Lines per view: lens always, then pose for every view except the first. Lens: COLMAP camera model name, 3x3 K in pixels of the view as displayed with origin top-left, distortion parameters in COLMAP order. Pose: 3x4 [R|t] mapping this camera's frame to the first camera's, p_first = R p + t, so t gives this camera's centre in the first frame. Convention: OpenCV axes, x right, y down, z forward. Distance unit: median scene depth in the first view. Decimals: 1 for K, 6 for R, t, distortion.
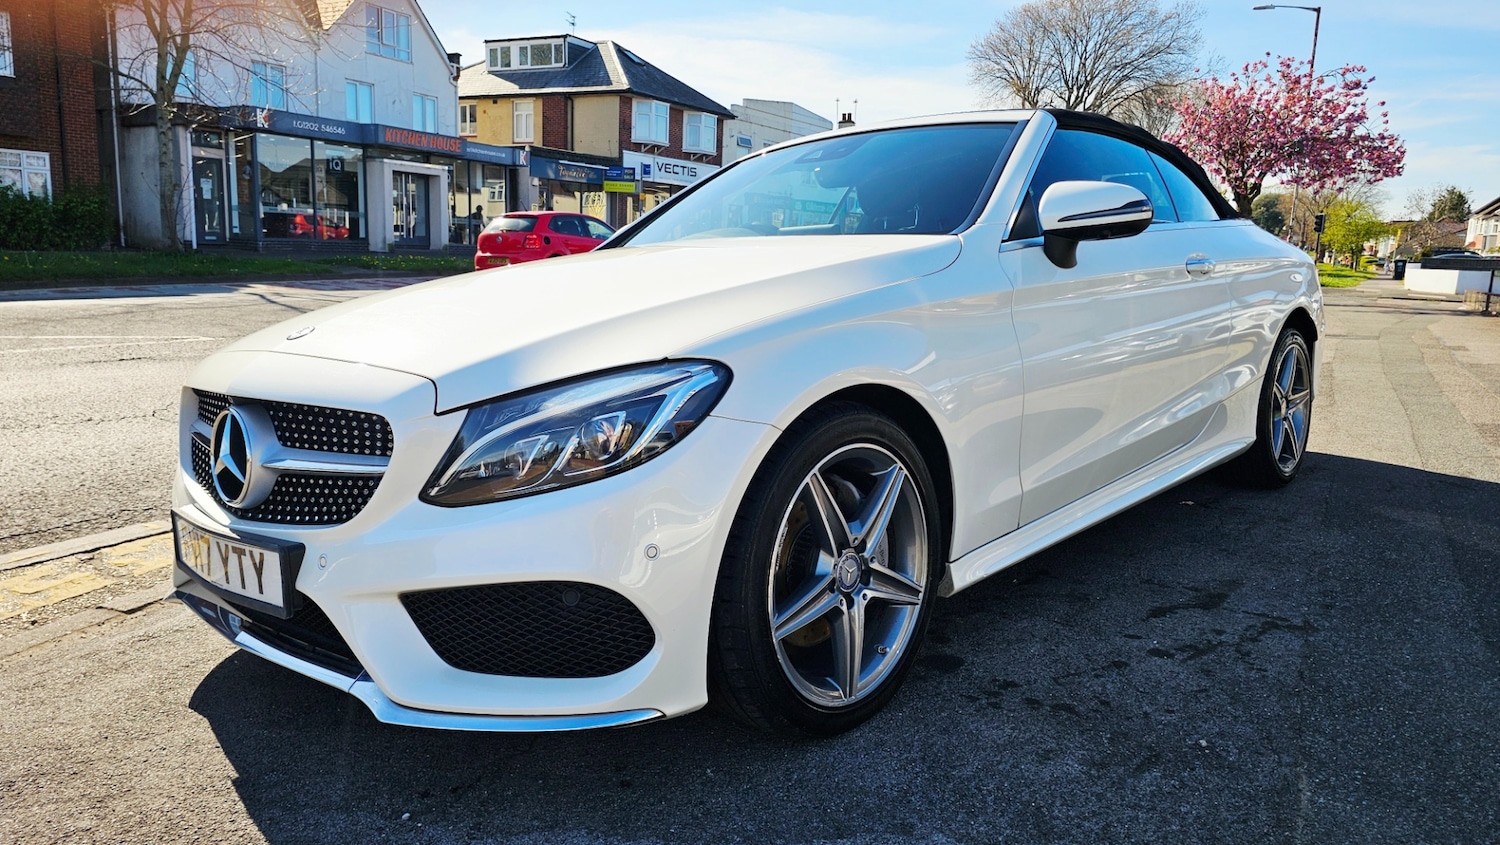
lens RADIAL K [[1012.2, 0, 741.6], [0, 1012.2, 417.5], [0, 0, 1]] dist [0.055963, -0.052701]
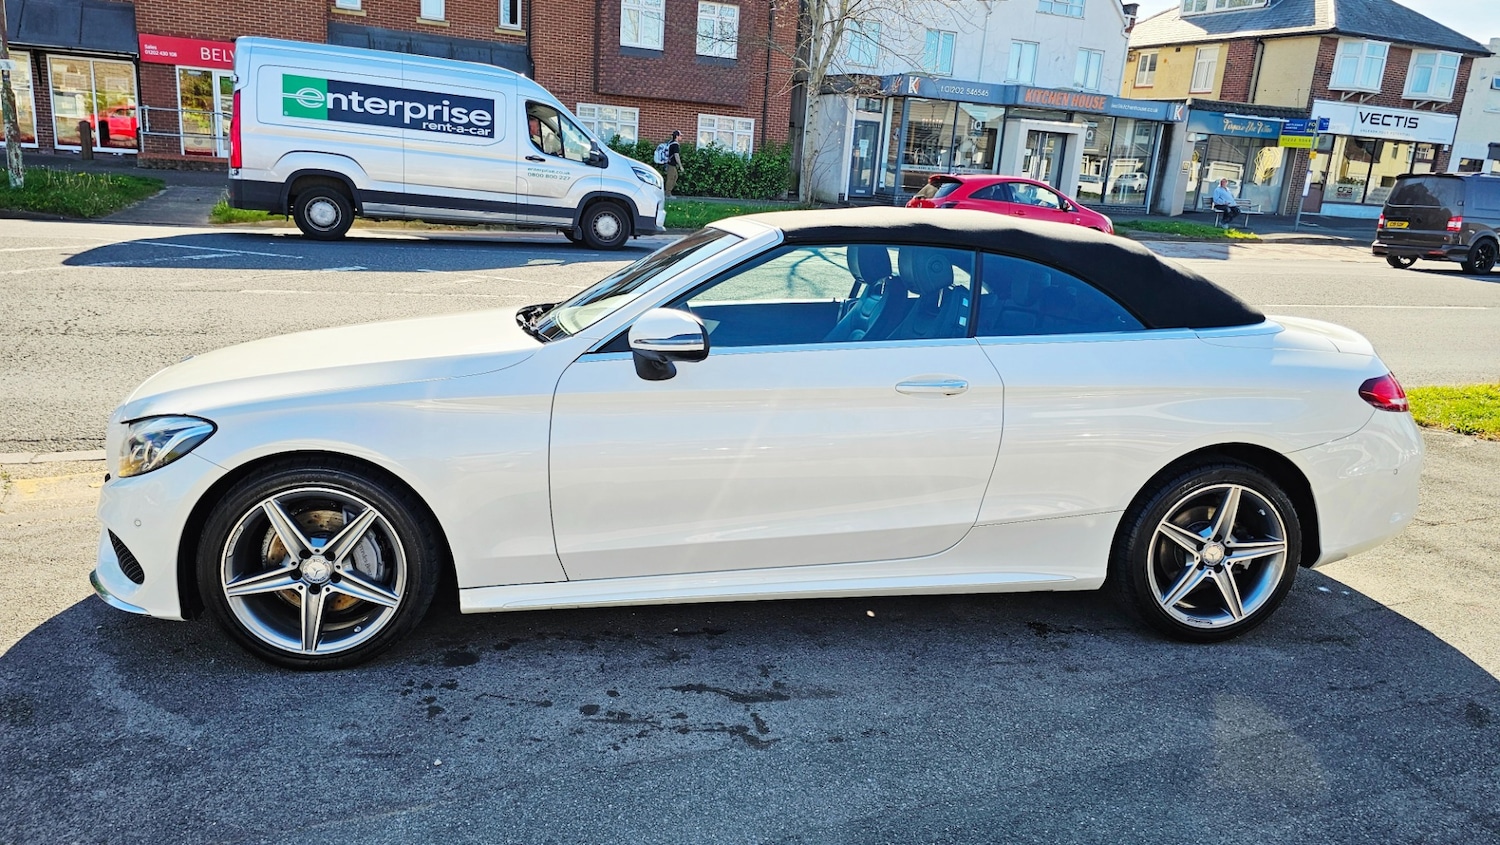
lens RADIAL K [[1002.0, 0, 755.6], [0, 1002.0, 415.7], [0, 0, 1]] dist [0.057125, -0.053041]
pose [[0.785058, 0.176435, -0.593763, 0.089125], [-0.142789, 0.984306, 0.103692, -0.019597], [0.602740, 0.003378, 0.797930, 0.011534]]
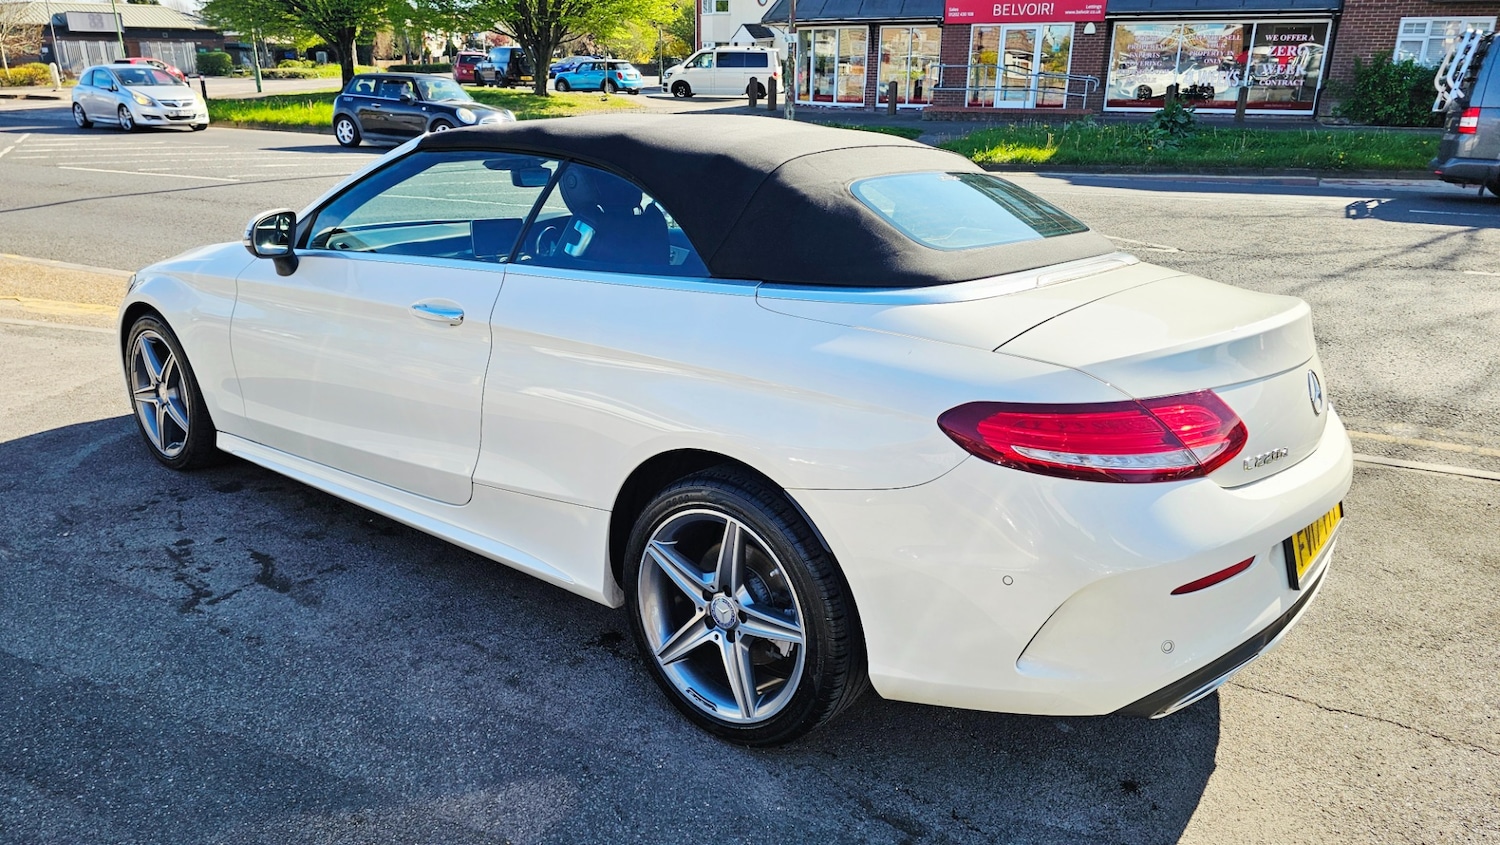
lens RADIAL K [[1012.2, 0, 741.6], [0, 1012.2, 417.5], [0, 0, 1]] dist [0.055963, -0.052701]
pose [[0.064939, 0.295003, -0.953287, 0.131644], [-0.165587, 0.945245, 0.281234, -0.035044], [0.984055, 0.139589, 0.110232, 0.116739]]
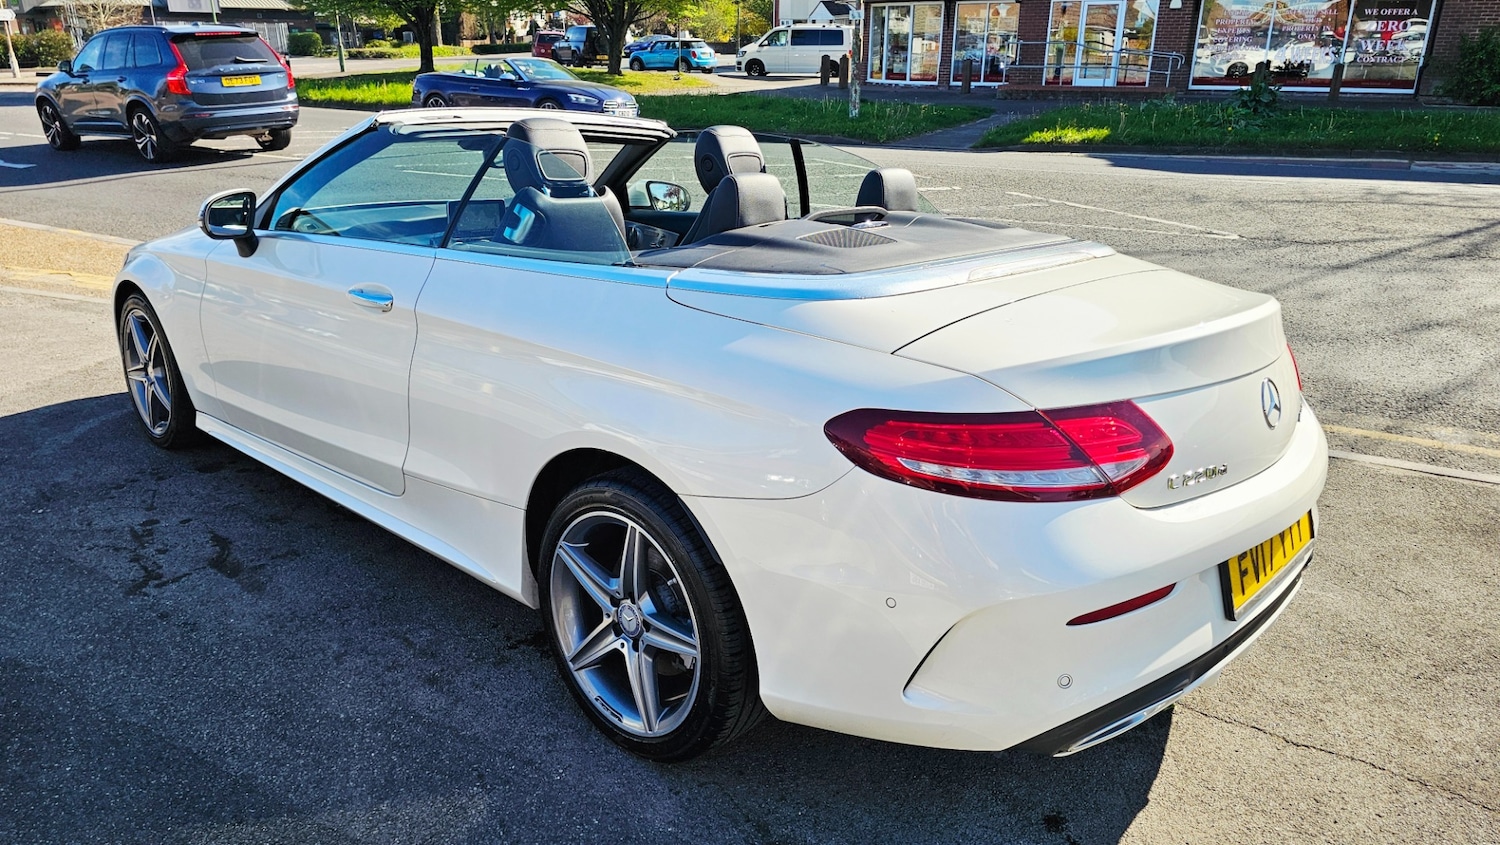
lens RADIAL K [[1013.8, 0, 748.6], [0, 1013.8, 418.0], [0, 0, 1]] dist [0.053477, -0.050061]
pose [[-0.006614, 0.313512, -0.949561, 0.127814], [-0.165192, 0.936193, 0.310248, -0.036894], [0.986239, 0.158912, 0.045598, 0.128139]]
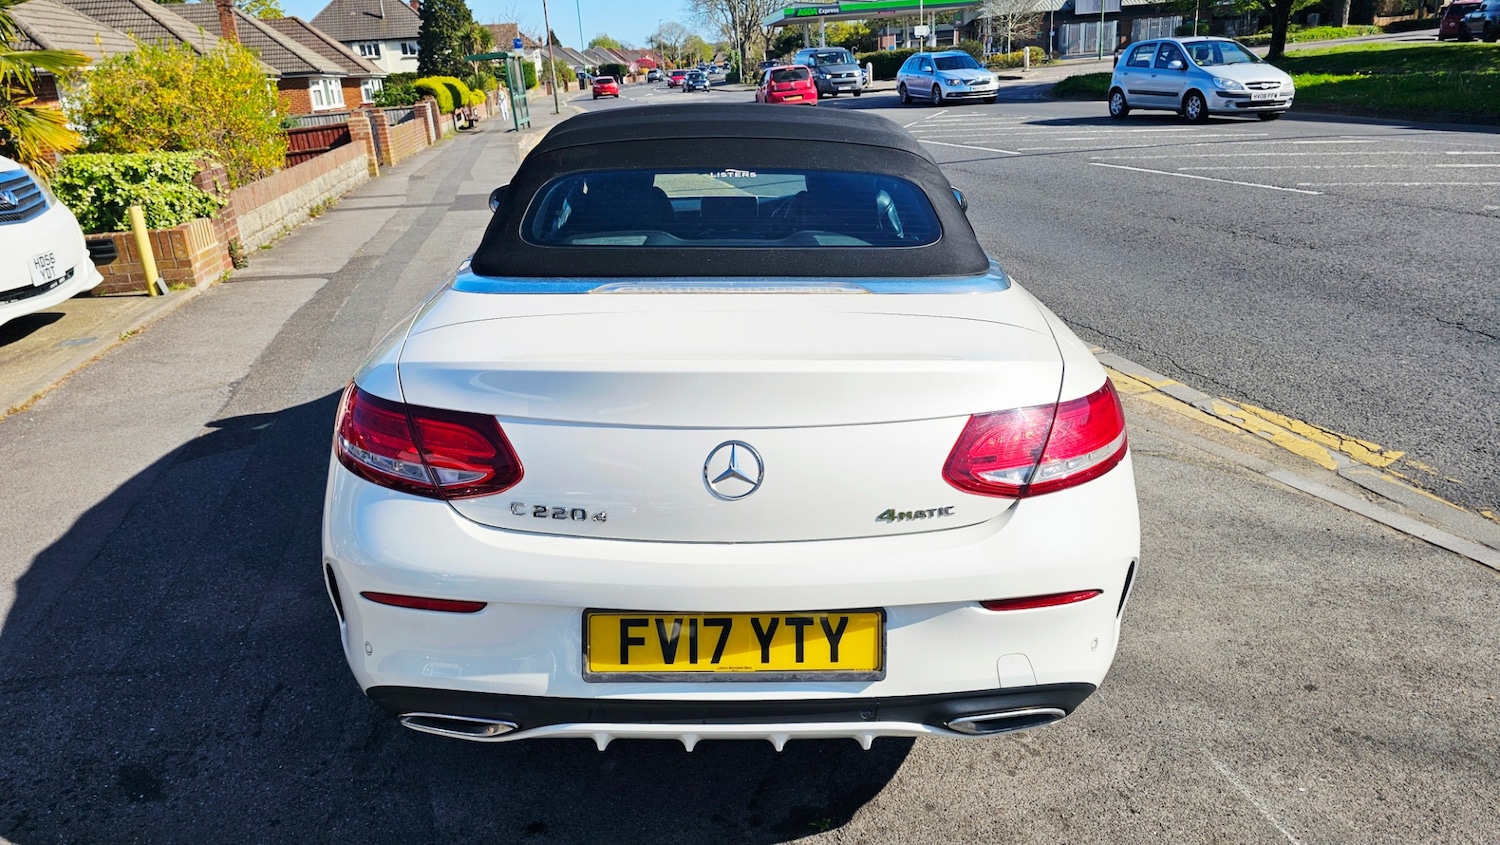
lens RADIAL K [[1012.2, 0, 741.6], [0, 1012.2, 417.5], [0, 0, 1]] dist [0.055963, -0.052701]
pose [[-0.727366, 0.235508, -0.644573, 0.100206], [-0.076607, 0.905533, 0.417302, -0.048403], [0.681960, 0.352910, -0.640613, 0.196895]]
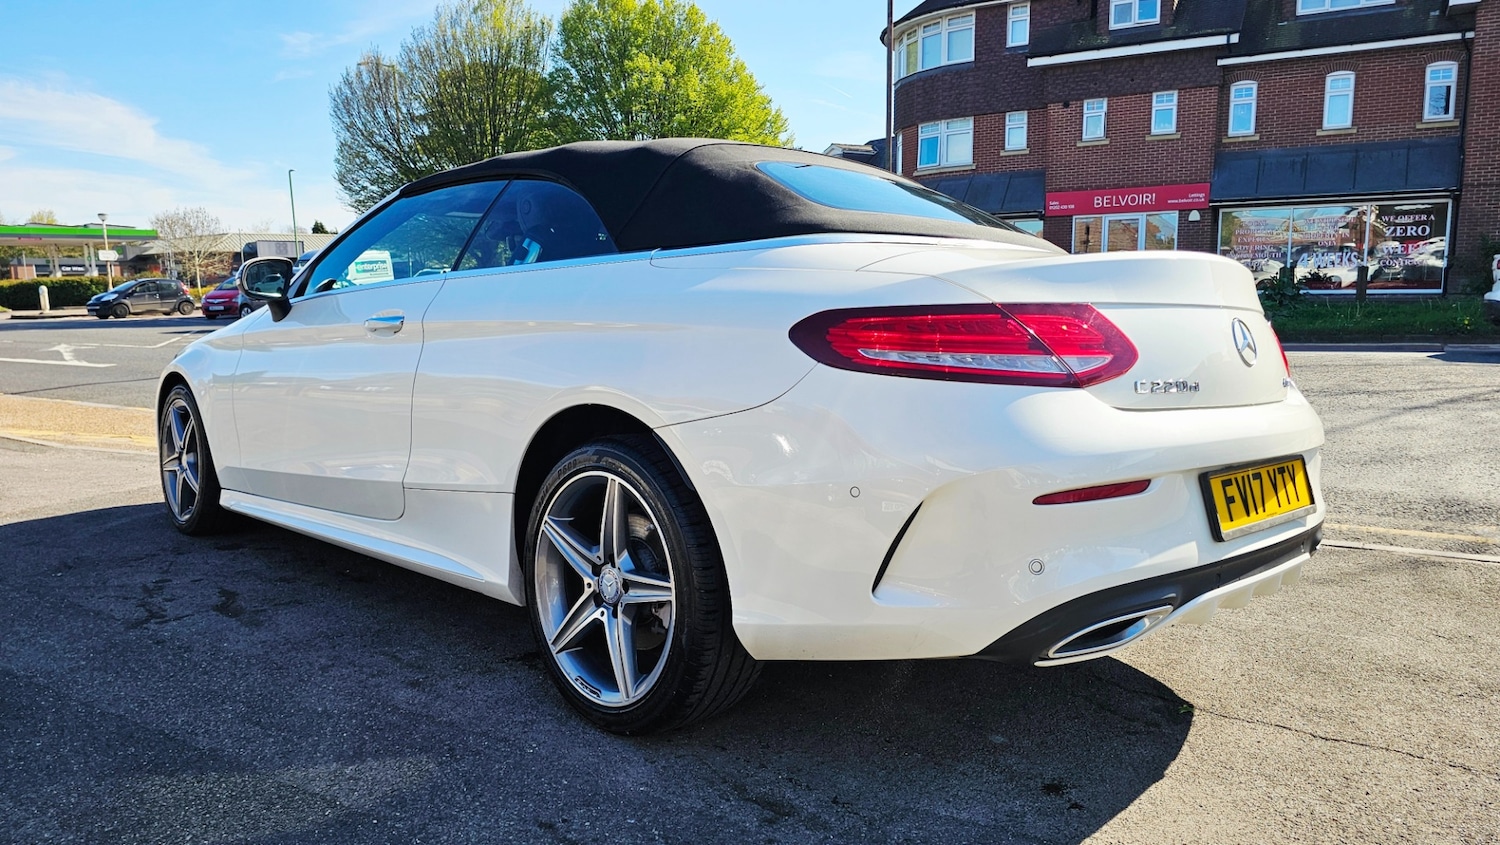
lens RADIAL K [[1015.1, 0, 743.2], [0, 1015.1, 425.4], [0, 0, 1]] dist [0.054806, -0.052423]
pose [[-0.054067, 0.107374, -0.992747, 0.132665], [-0.149524, 0.982121, 0.114368, -0.020892], [0.987279, 0.154623, -0.037046, 0.135220]]
